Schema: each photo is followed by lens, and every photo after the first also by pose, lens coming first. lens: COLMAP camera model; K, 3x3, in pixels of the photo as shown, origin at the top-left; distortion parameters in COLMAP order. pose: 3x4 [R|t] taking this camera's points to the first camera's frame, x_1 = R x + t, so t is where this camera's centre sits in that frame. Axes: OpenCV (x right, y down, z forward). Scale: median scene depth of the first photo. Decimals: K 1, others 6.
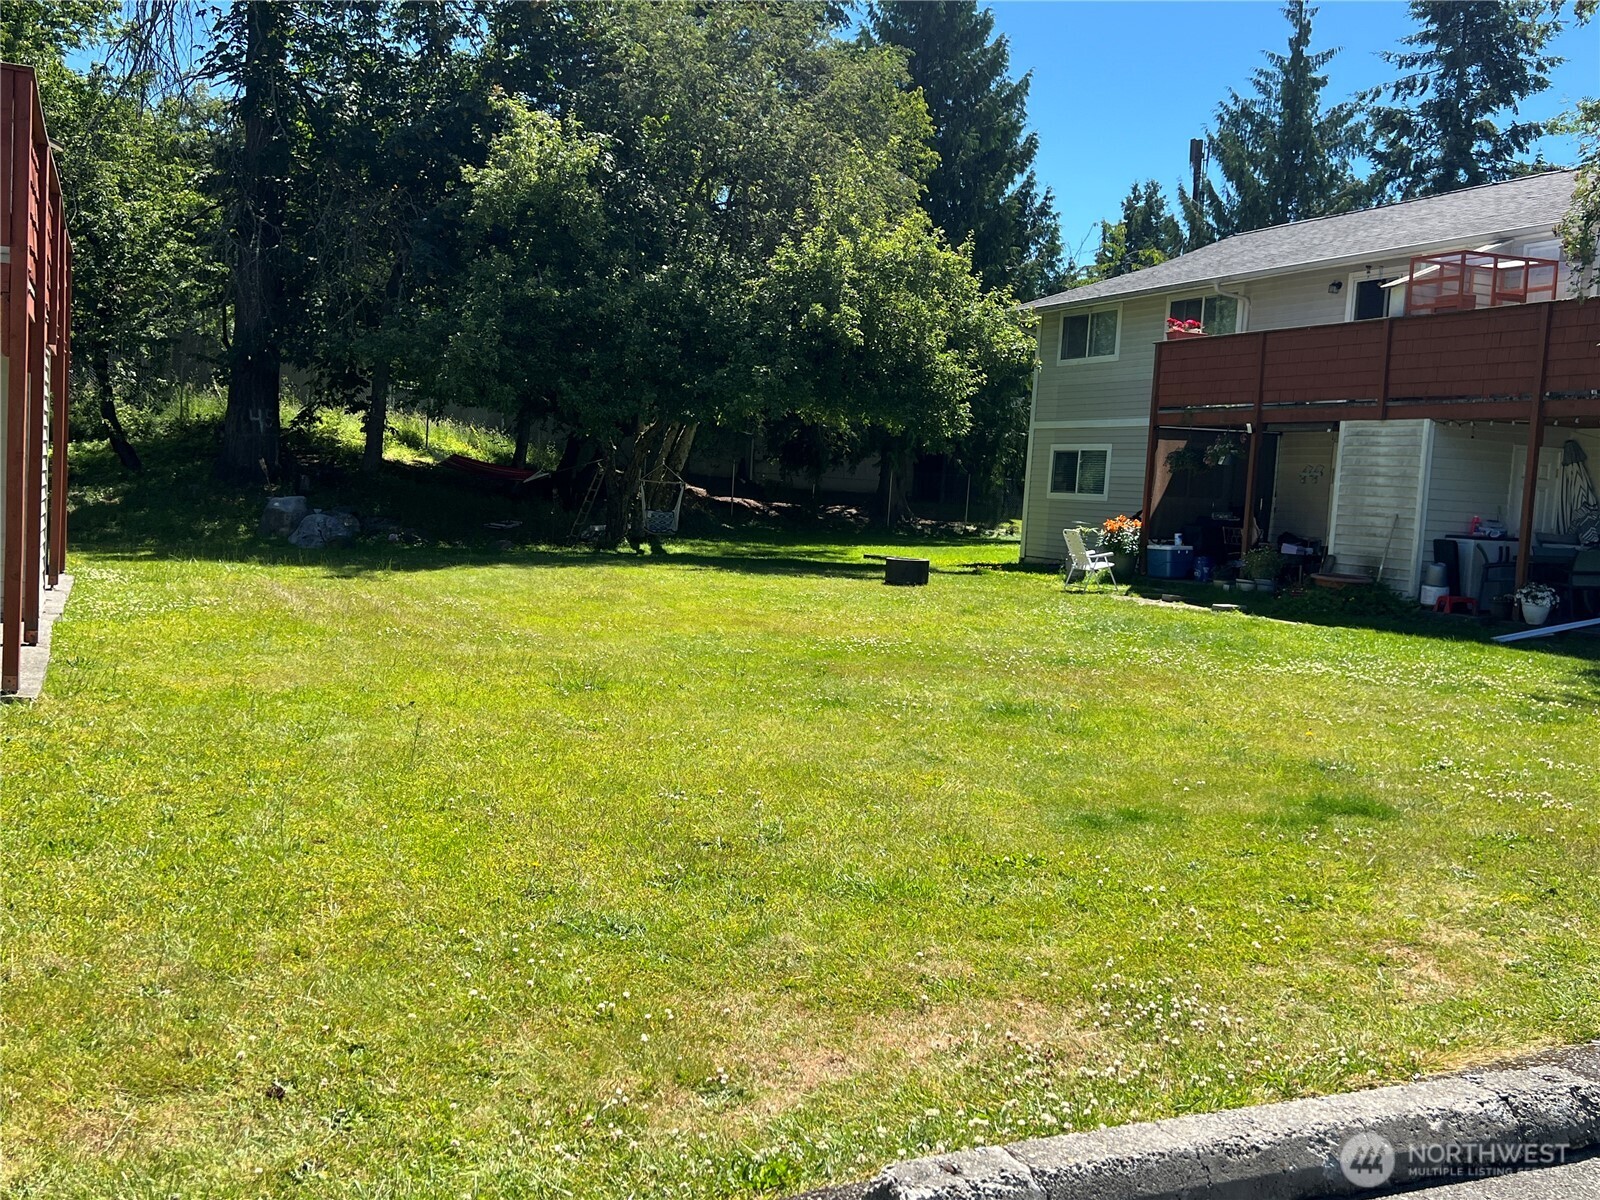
lens RADIAL K [[1507.1, 0, 800.0], [0, 1507.1, 600.0], [0, 0, 1]] dist [-0.011398, -0.029320]
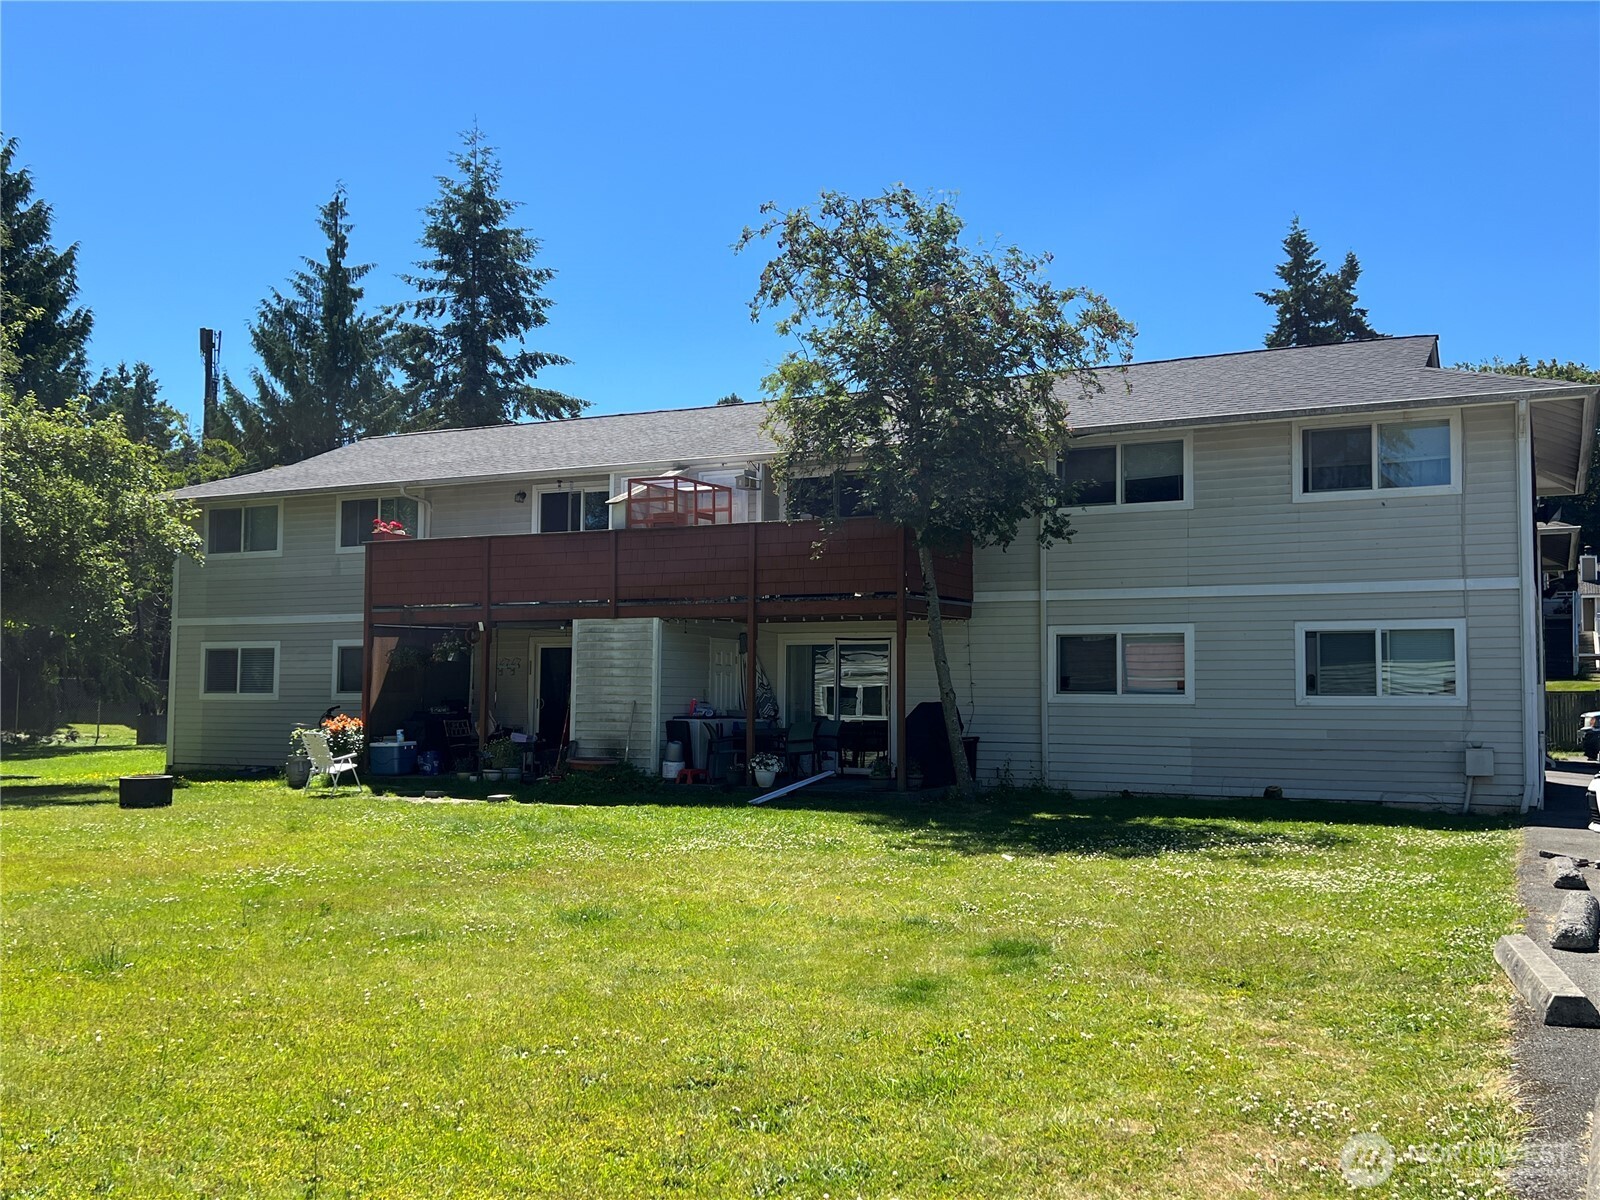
lens RADIAL K [[1507.1, 0, 800.0], [0, 1507.1, 600.0], [0, 0, 1]] dist [-0.011398, -0.029320]
pose [[0.723541, -0.003776, 0.690271, -0.213270], [0.084964, 0.992868, -0.083628, -0.019305], [-0.685032, 0.119156, 0.718702, 0.062512]]
